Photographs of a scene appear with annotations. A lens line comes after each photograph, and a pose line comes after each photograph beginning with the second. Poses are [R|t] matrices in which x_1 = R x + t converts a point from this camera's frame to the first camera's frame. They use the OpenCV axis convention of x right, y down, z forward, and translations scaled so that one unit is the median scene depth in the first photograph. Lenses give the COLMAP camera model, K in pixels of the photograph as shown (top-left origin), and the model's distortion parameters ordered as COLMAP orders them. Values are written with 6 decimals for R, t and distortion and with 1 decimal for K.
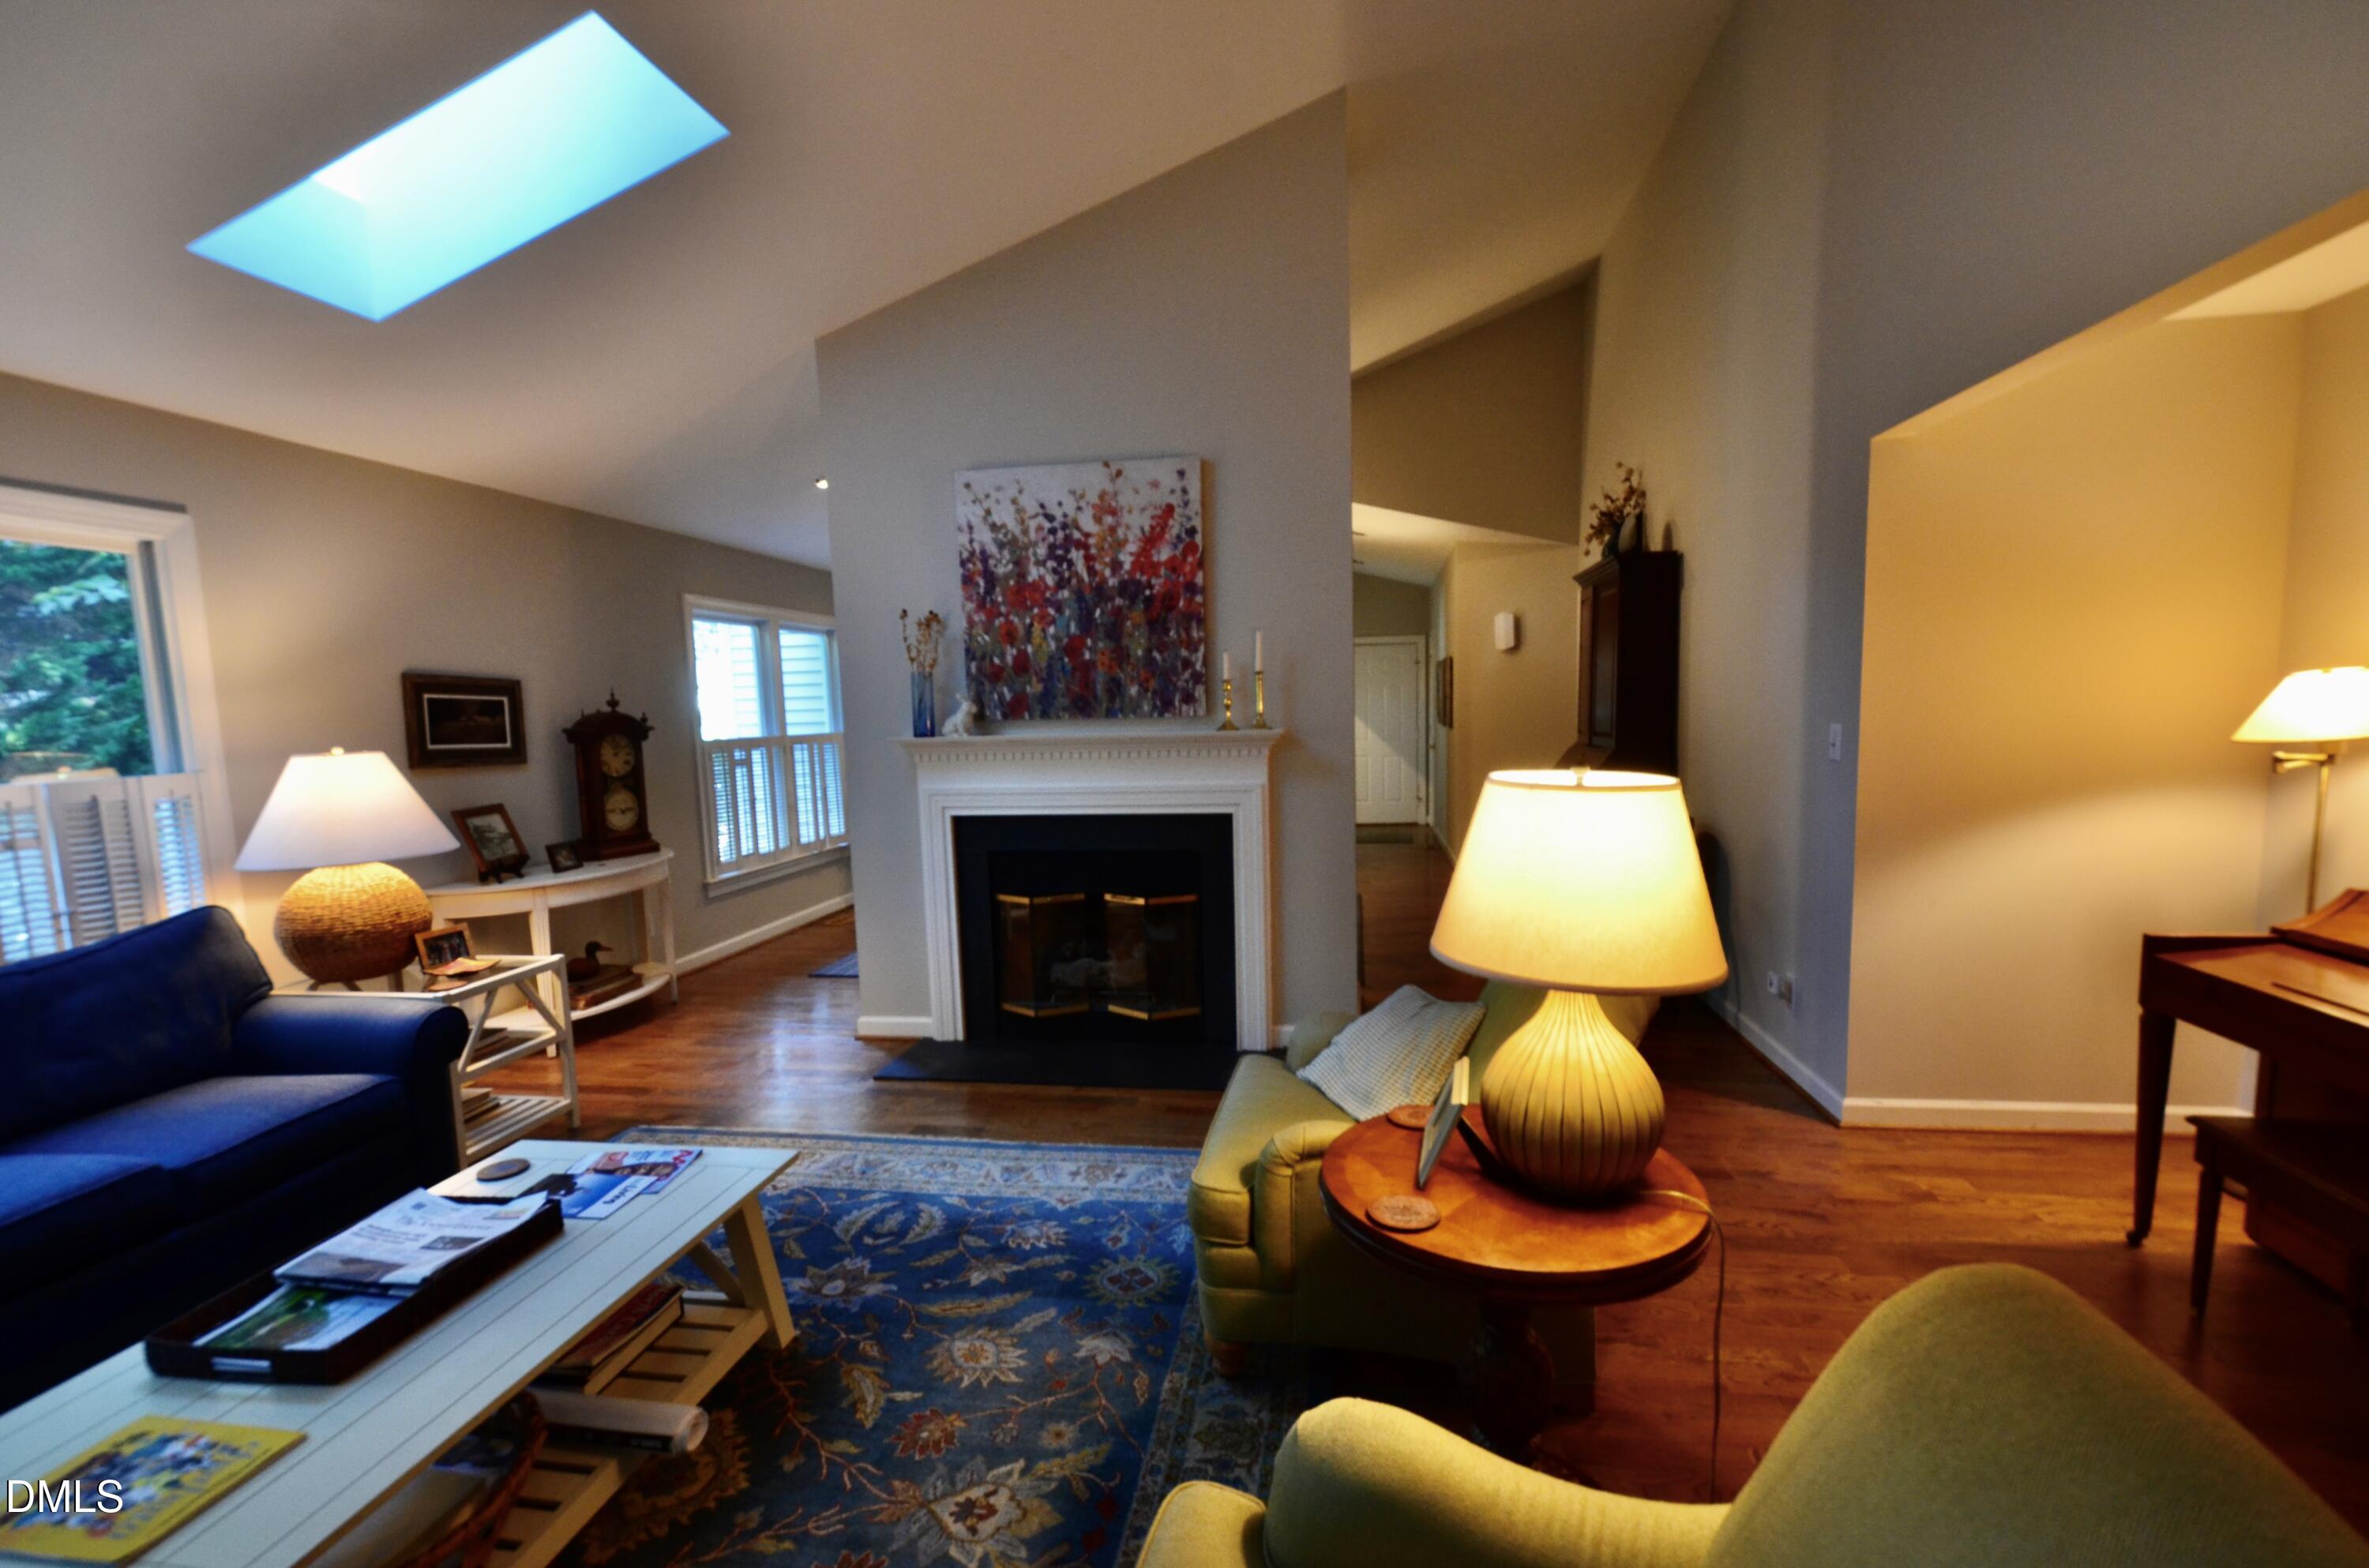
lens RADIAL K [[1029.0, 0, 1171.4], [0, 1029.0, 824.8], [0, 0, 1]] dist [0.003503, -0.006850]
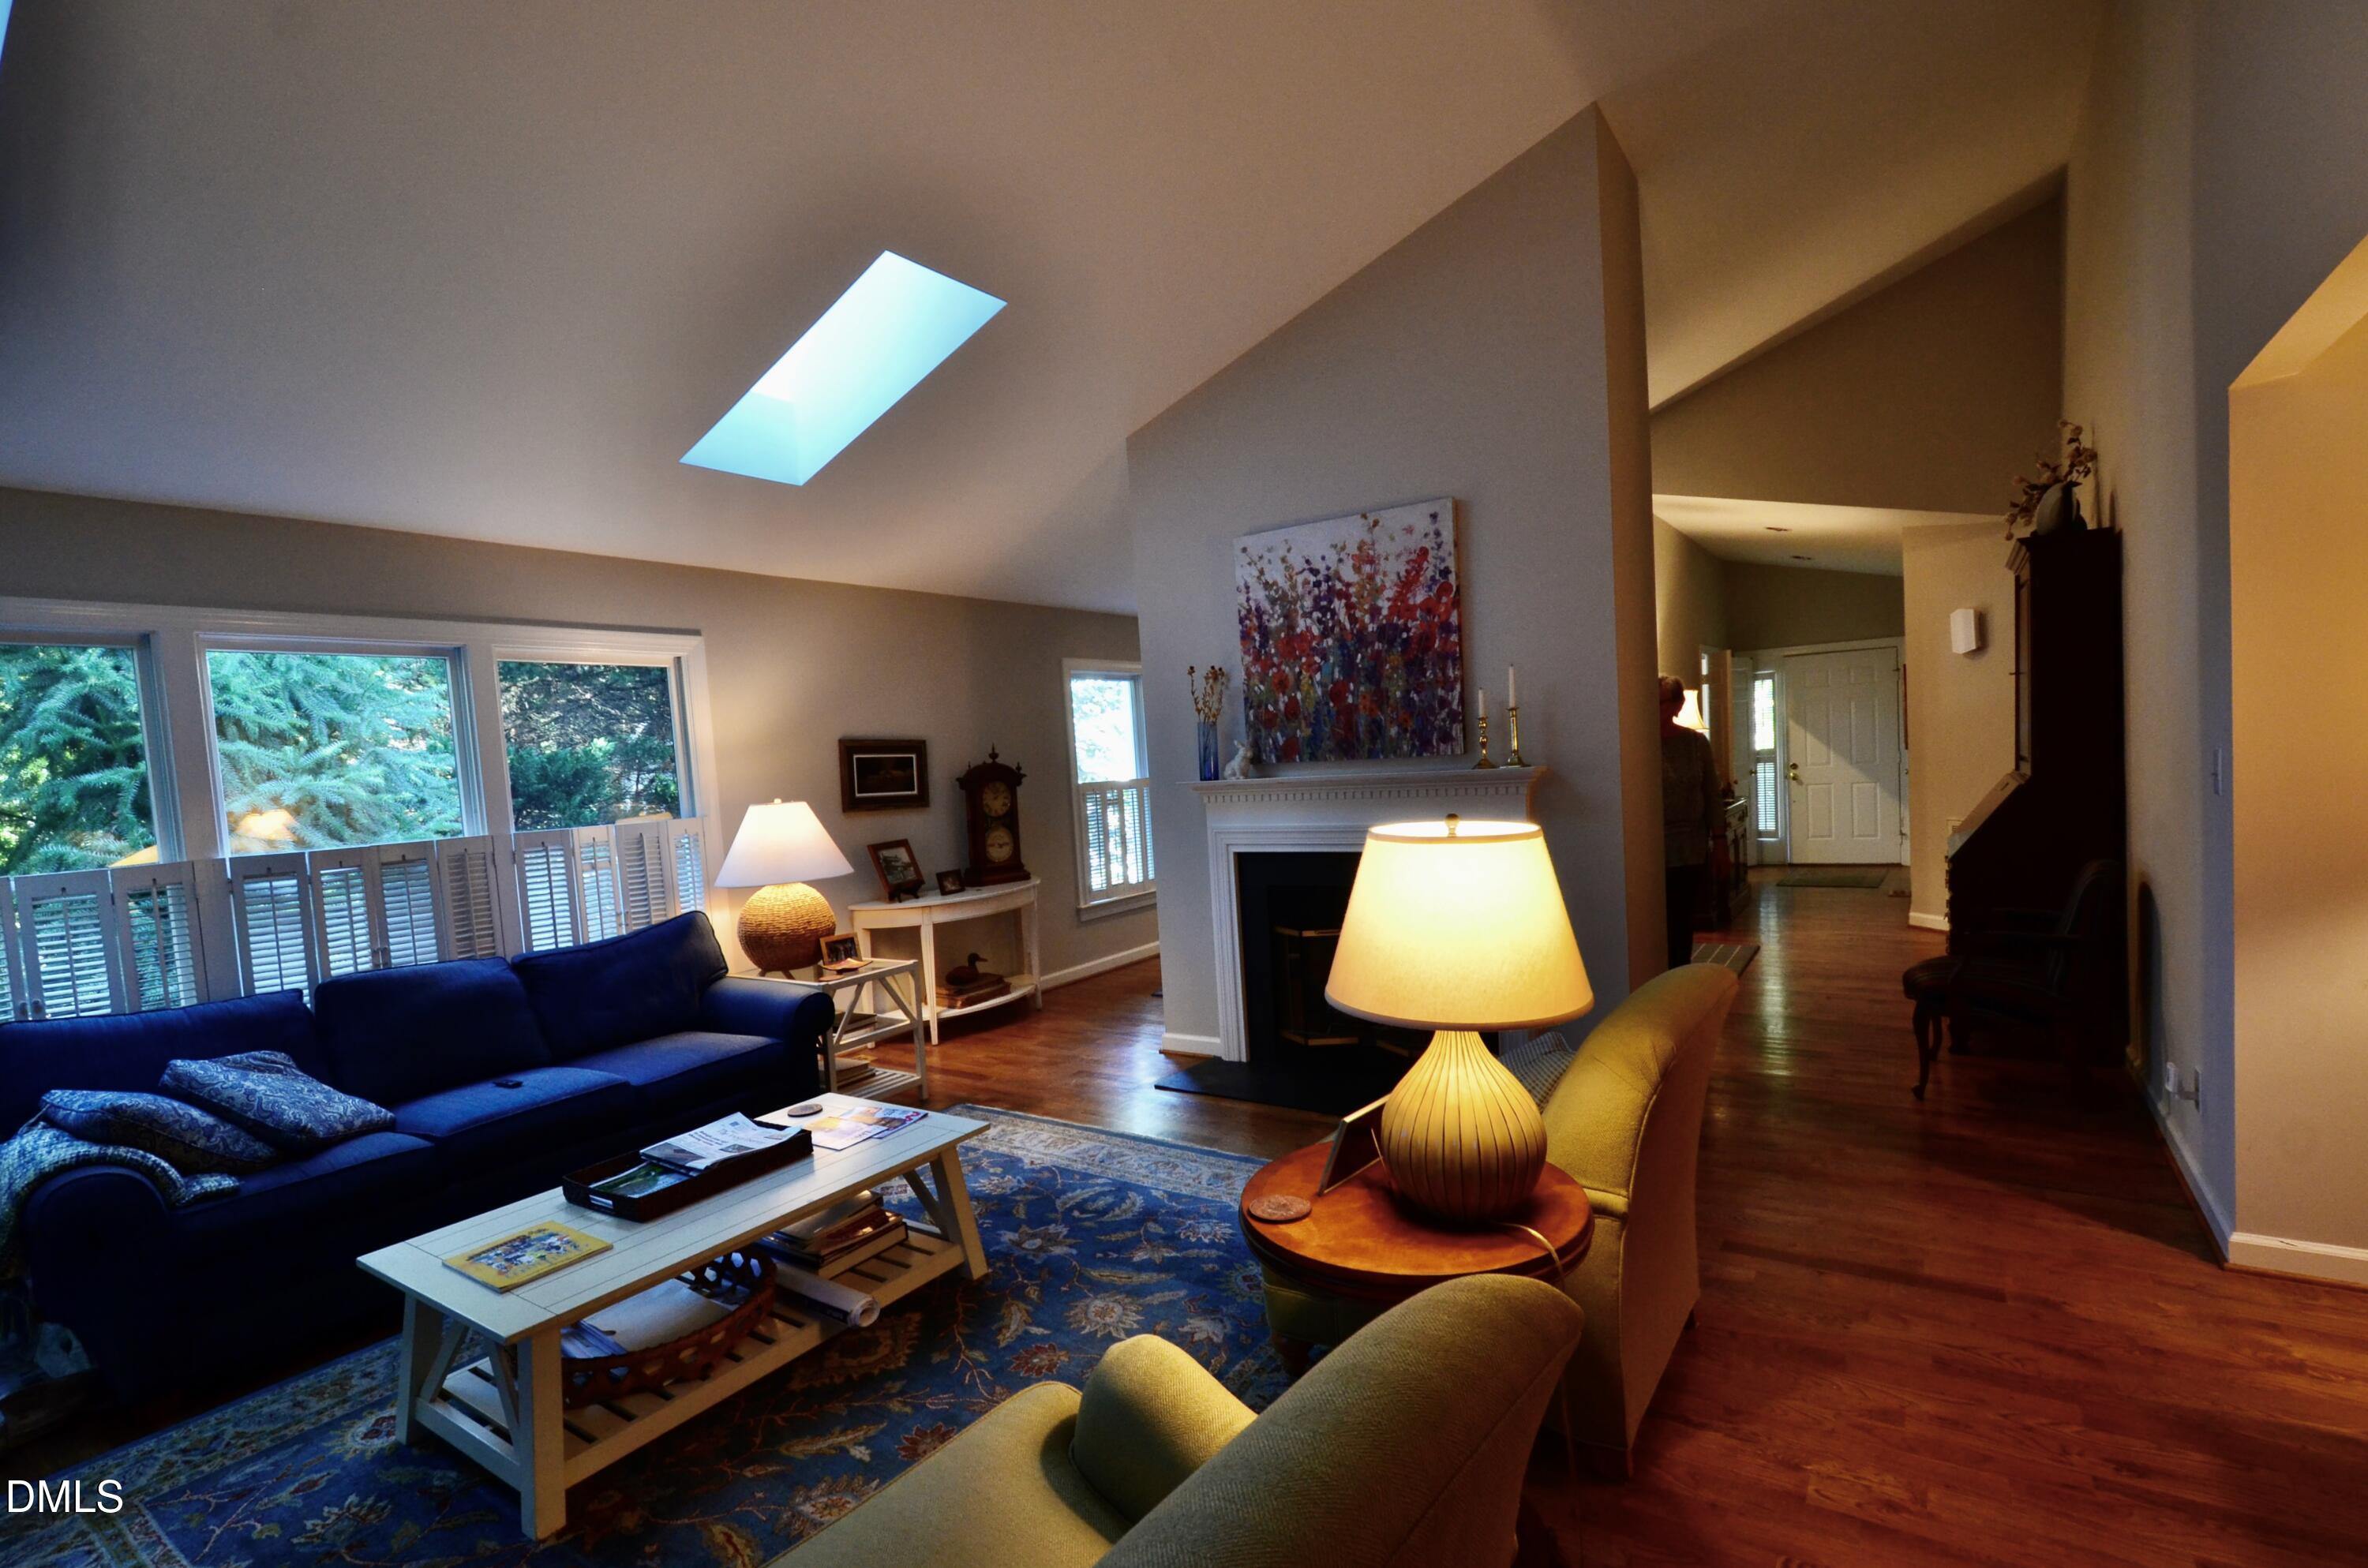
lens RADIAL K [[1069.1, 0, 1179.6], [0, 1069.1, 828.0], [0, 0, 1]] dist [0.001601, -0.007304]
pose [[0.906757, 0.000293, -0.421655, 0.225970], [-0.012343, 0.999590, -0.025848, -0.004950], [0.421474, 0.028642, 0.906388, -0.049250]]
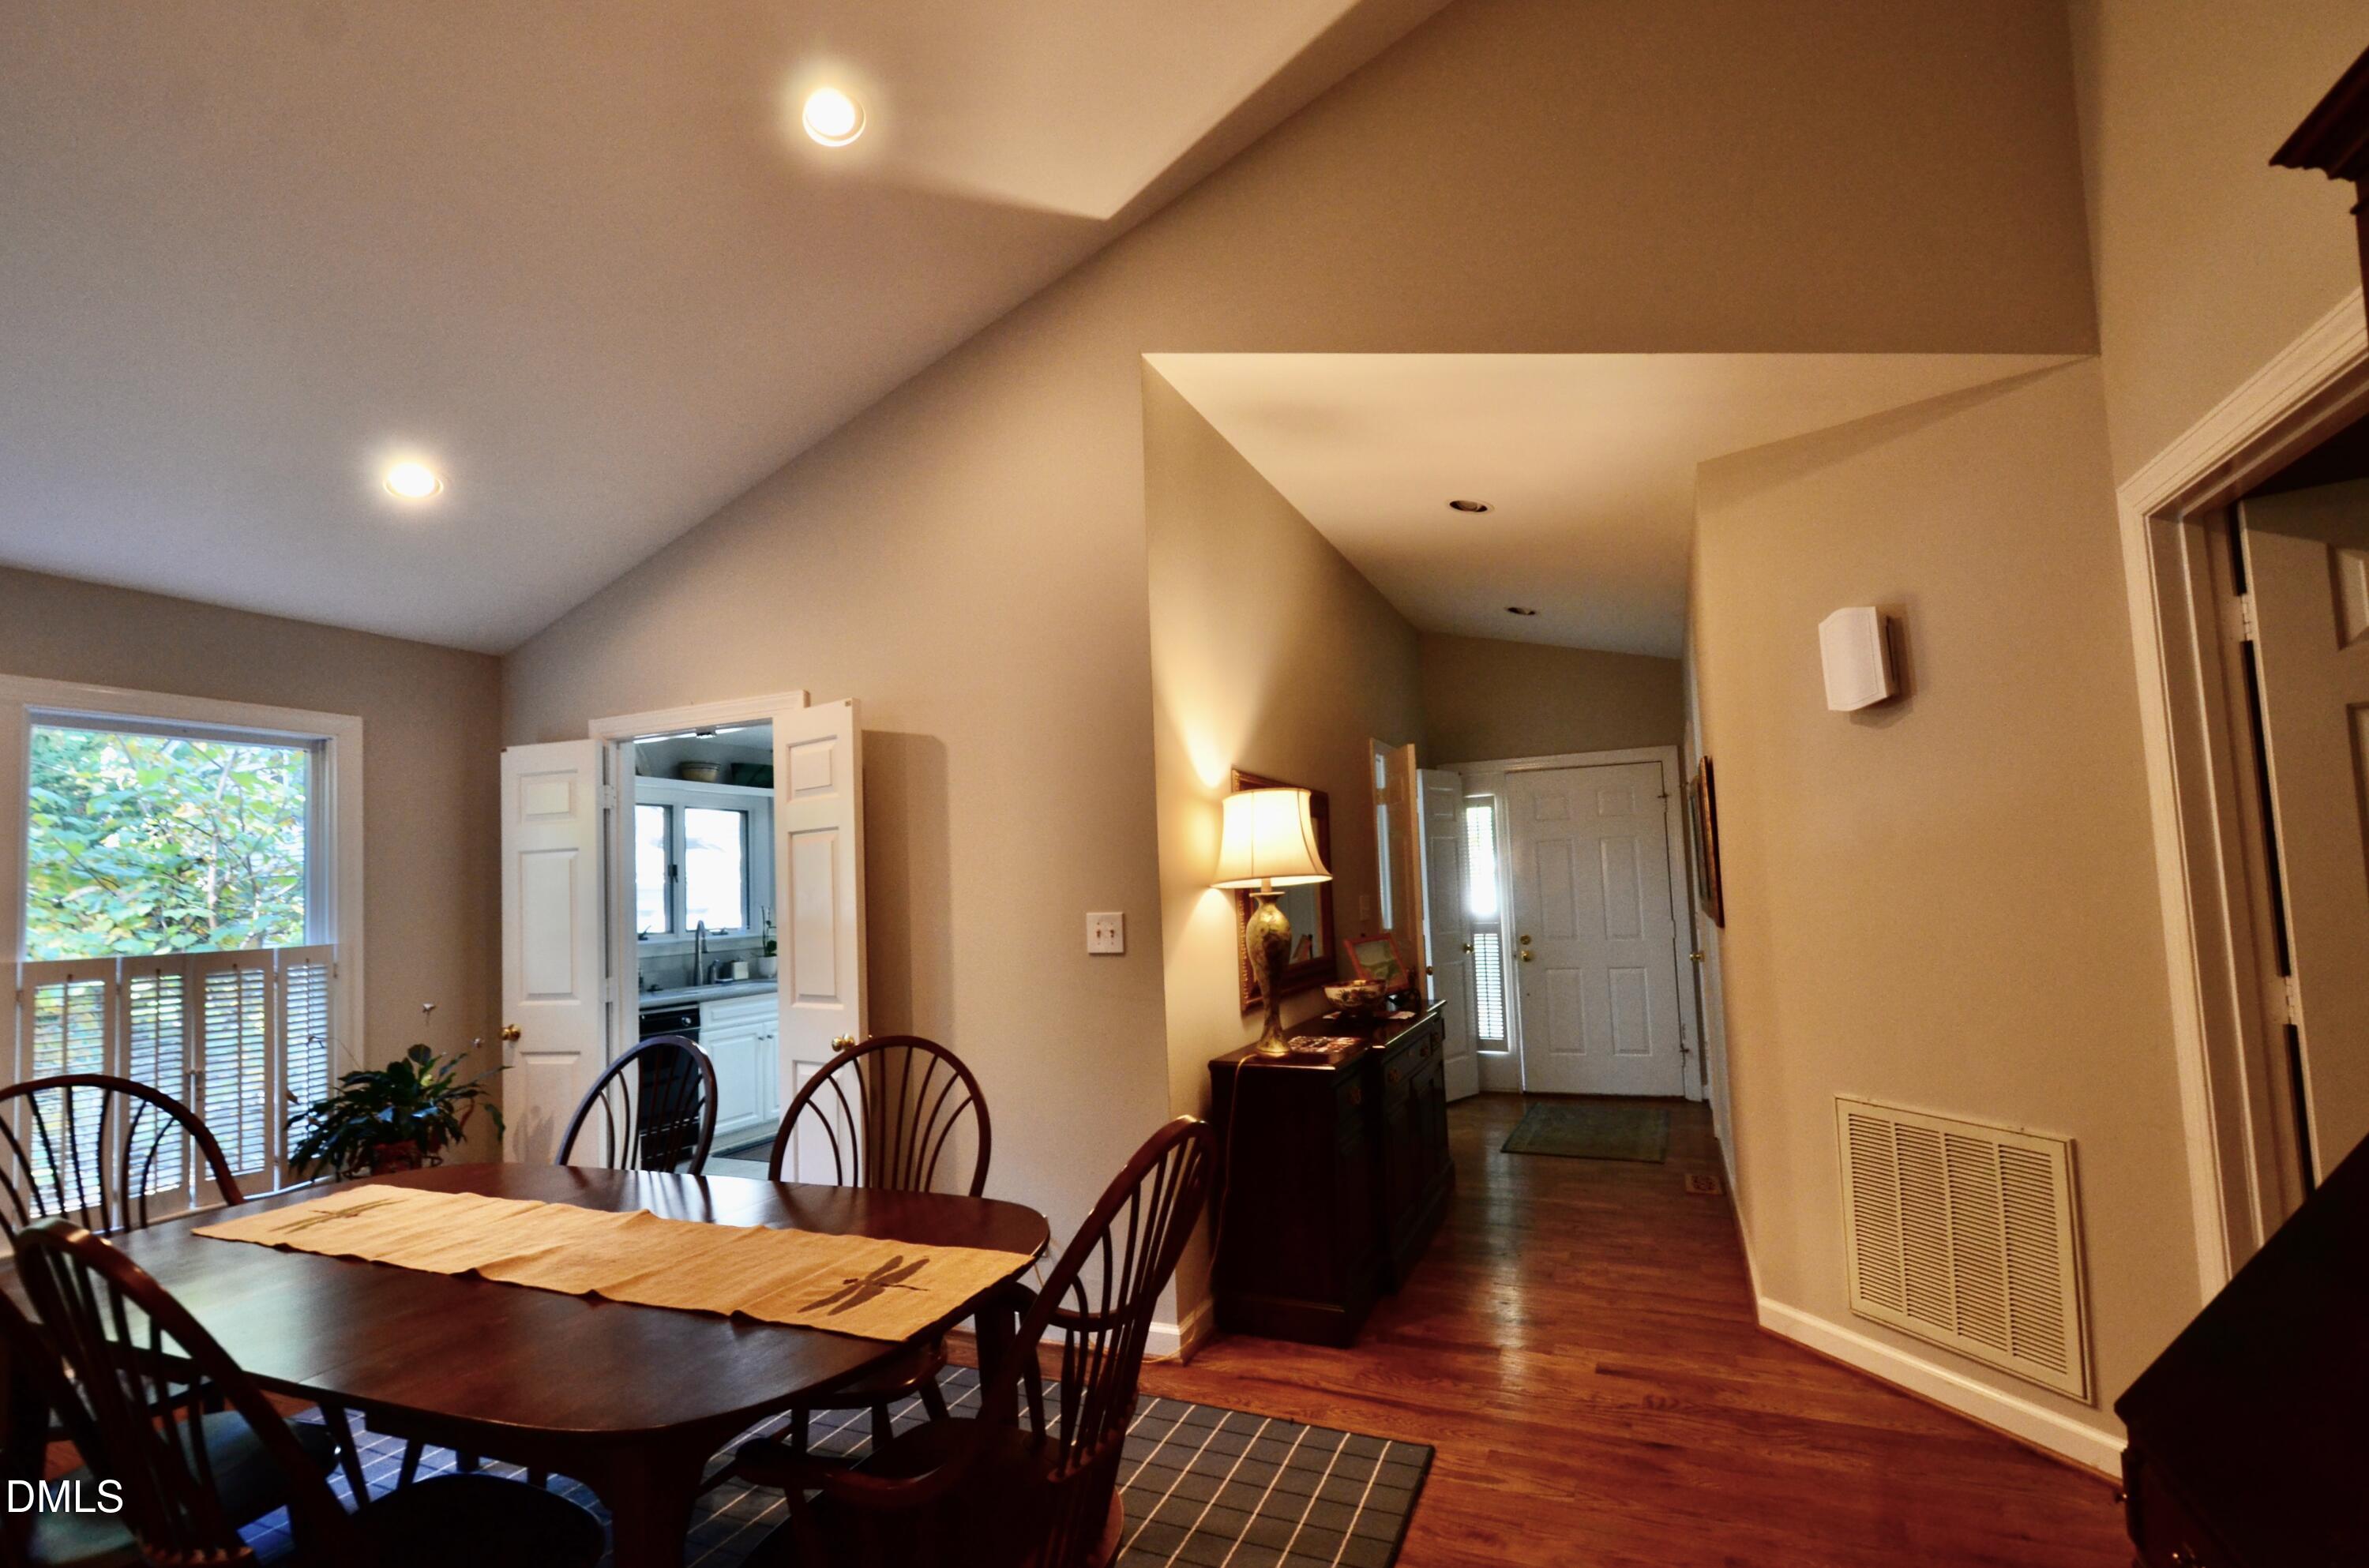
lens RADIAL K [[1069.6, 0, 1180.1], [0, 1069.6, 828.0], [0, 0, 1]] dist [0.001601, -0.007304]
pose [[0.971251, -0.022817, -0.236963, 0.359152], [-0.015999, 0.986889, -0.160605, -0.134993], [0.237521, 0.159779, 0.958152, 1.171781]]
